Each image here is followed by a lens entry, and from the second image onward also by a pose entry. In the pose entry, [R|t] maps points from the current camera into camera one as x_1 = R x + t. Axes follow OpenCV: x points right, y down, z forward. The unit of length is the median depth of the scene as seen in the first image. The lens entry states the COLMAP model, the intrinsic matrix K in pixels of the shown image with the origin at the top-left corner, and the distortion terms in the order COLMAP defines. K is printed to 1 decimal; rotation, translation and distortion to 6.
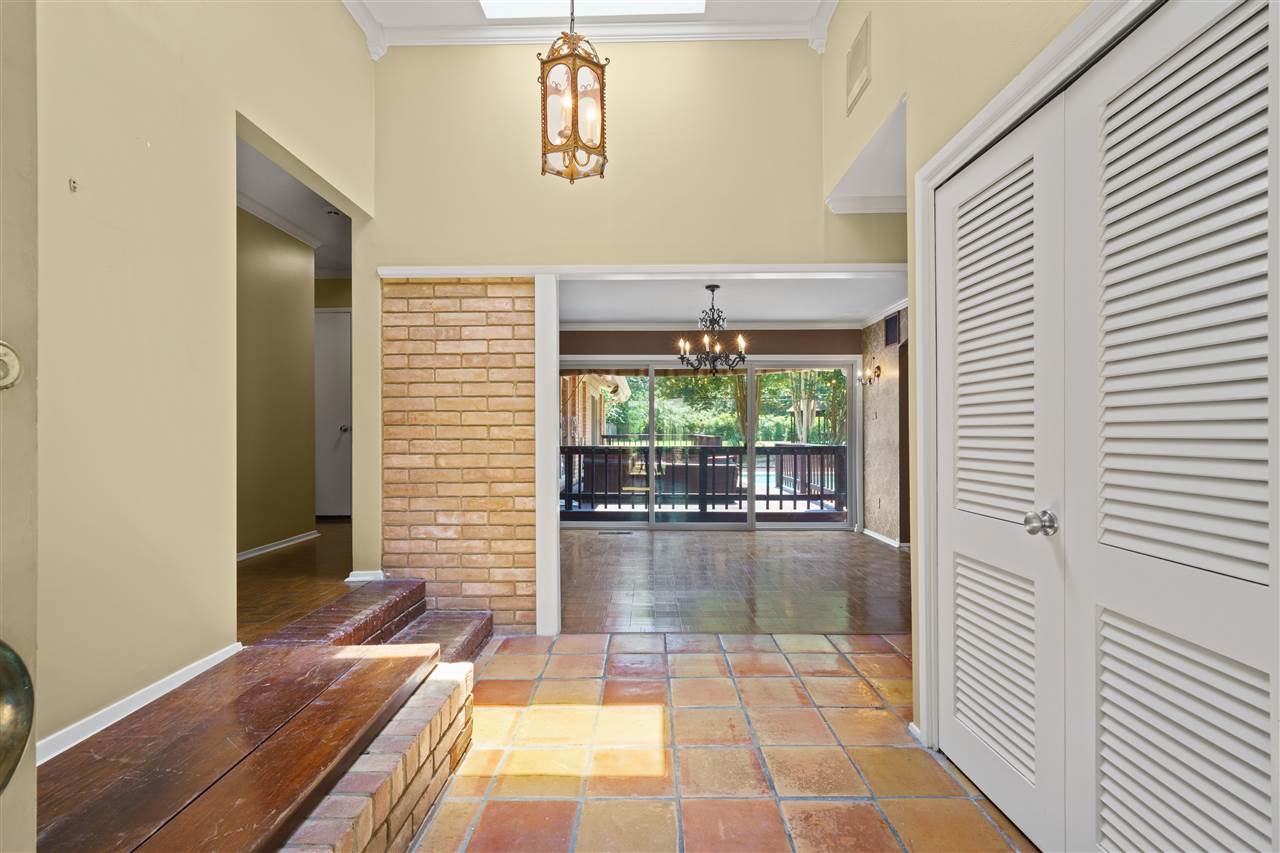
lens RADIAL K [[589.2, 0, 639.9], [0, 589.2, 429.6], [0, 0, 1]] dist [0.001709, 0.000219]
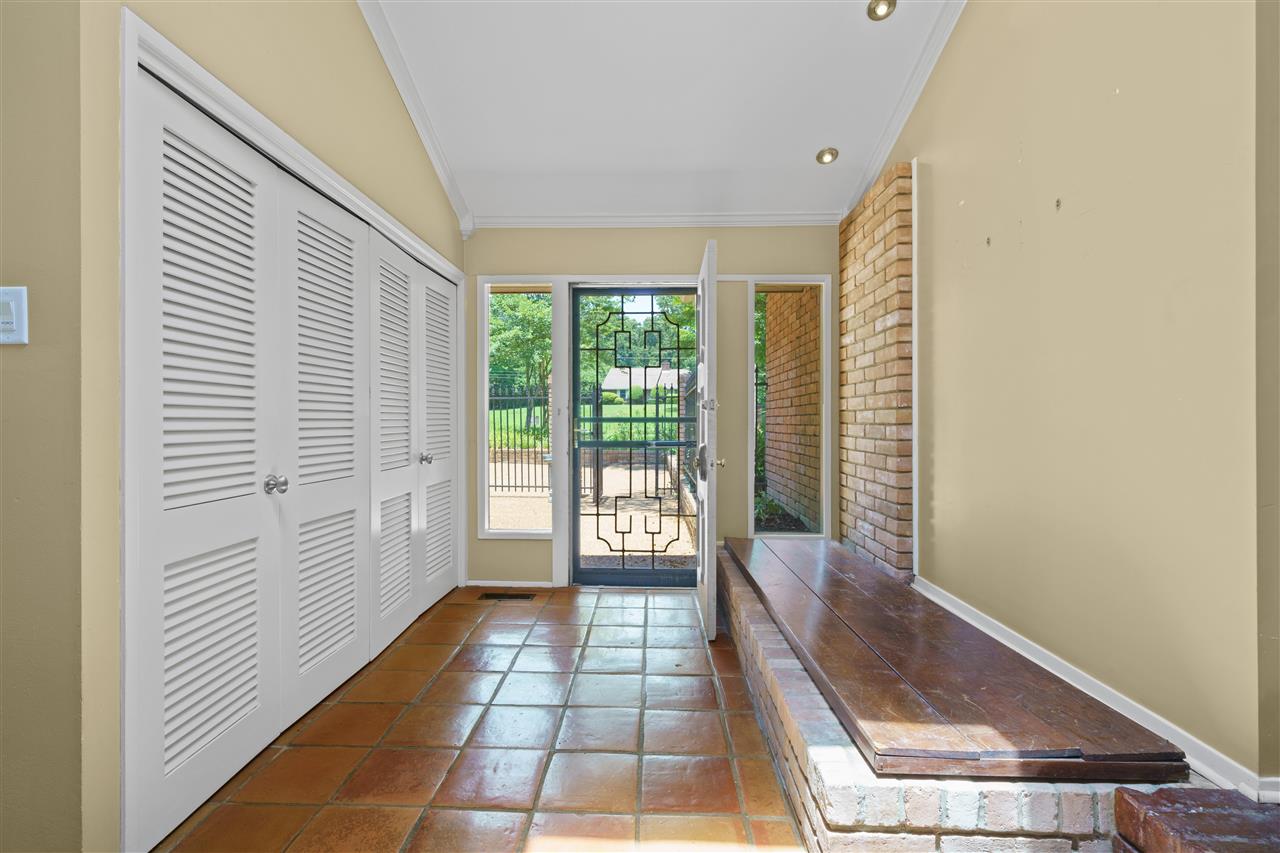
lens RADIAL K [[589.2, 0, 636.4], [0, 589.2, 423.5], [0, 0, 1]] dist [0.001709, 0.000219]
pose [[-0.999904, 0.003083, 0.013498, -0.108917], [0.003081, 0.999995, -0.000130, 0.021672], [-0.013498, -0.000088, -0.999909, 1.903884]]
